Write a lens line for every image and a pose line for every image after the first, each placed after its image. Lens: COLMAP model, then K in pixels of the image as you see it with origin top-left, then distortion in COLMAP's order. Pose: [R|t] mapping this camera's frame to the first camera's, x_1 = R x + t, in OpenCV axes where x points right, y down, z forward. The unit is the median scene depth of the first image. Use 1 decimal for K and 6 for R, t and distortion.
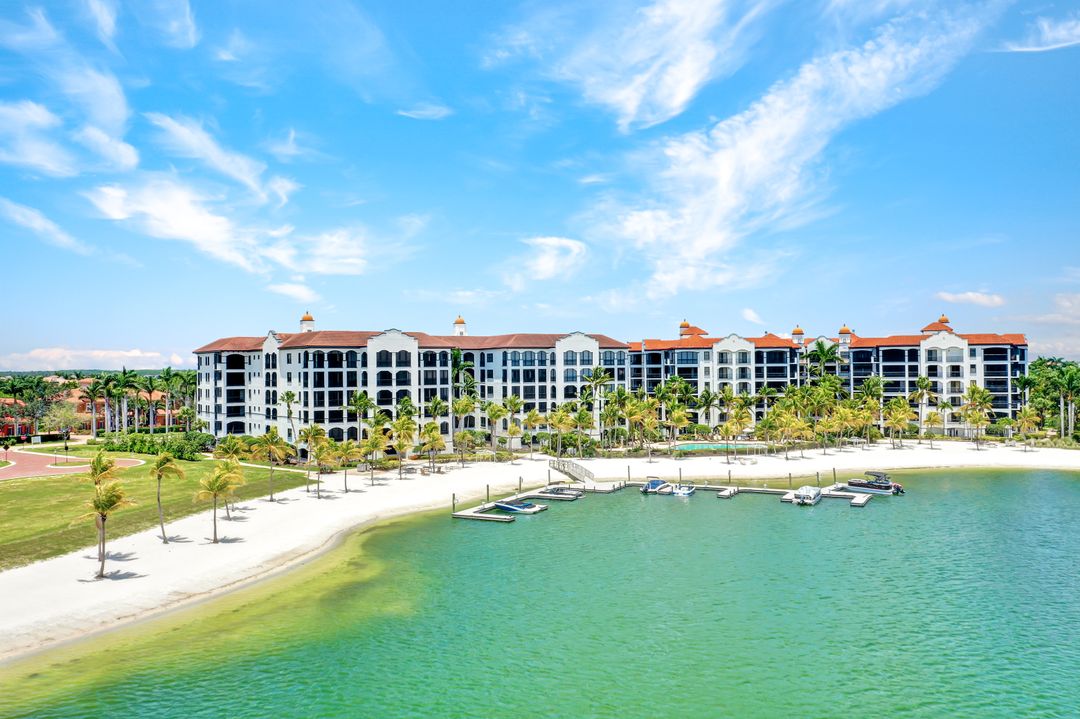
lens RADIAL K [[852.6, 0, 540.0], [0, 852.6, 359.5], [0, 0, 1]] dist [-0.003400, -0.003318]
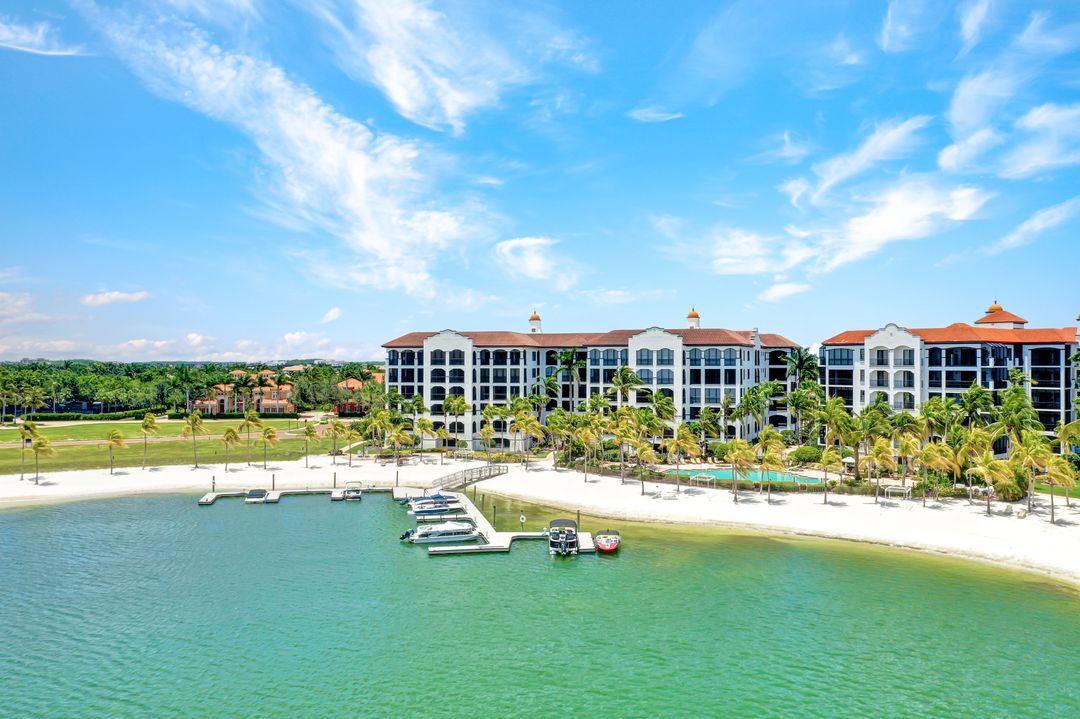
lens RADIAL K [[852.6, 0, 540.0], [0, 852.6, 359.5], [0, 0, 1]] dist [-0.003400, -0.003318]
pose [[0.644462, 0.006009, -0.764613, 0.636018], [-0.002610, 0.999981, 0.005659, -0.003993], [0.764632, -0.001651, 0.644465, 0.350573]]
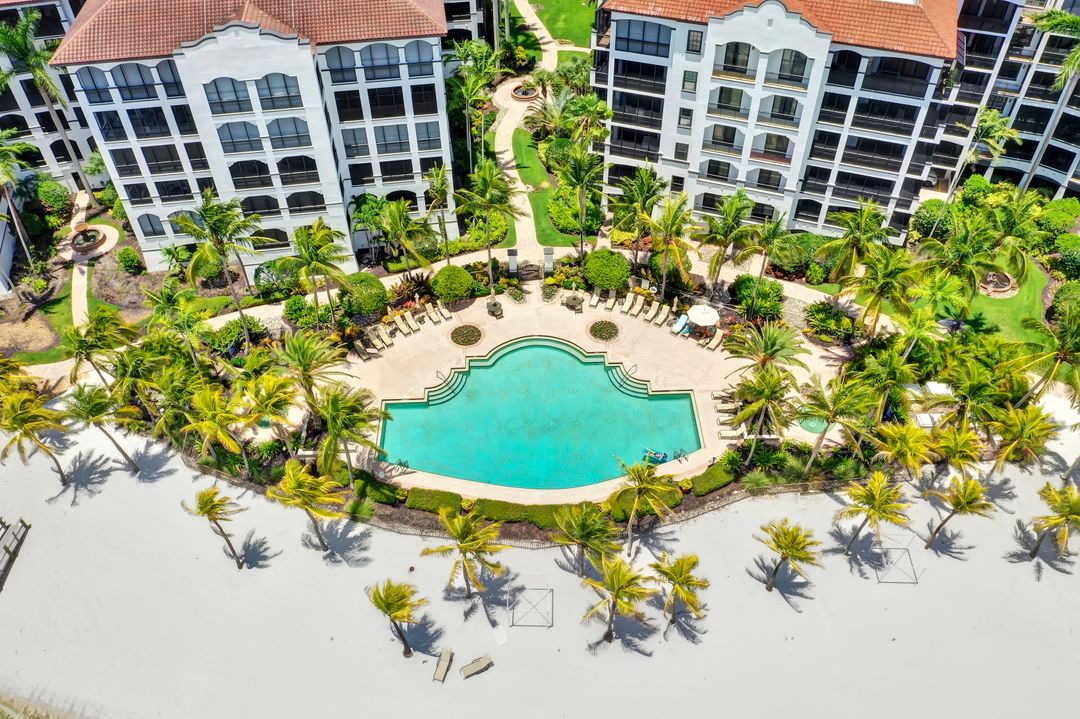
lens RADIAL K [[855.8, 0, 537.0], [0, 855.8, 357.2], [0, 0, 1]] dist [-0.011348, -0.006352]
pose [[0.943471, 0.231595, -0.237121, 0.274954], [0.007608, 0.700074, 0.714030, -0.185338], [0.331368, -0.675470, 0.658738, 0.722408]]
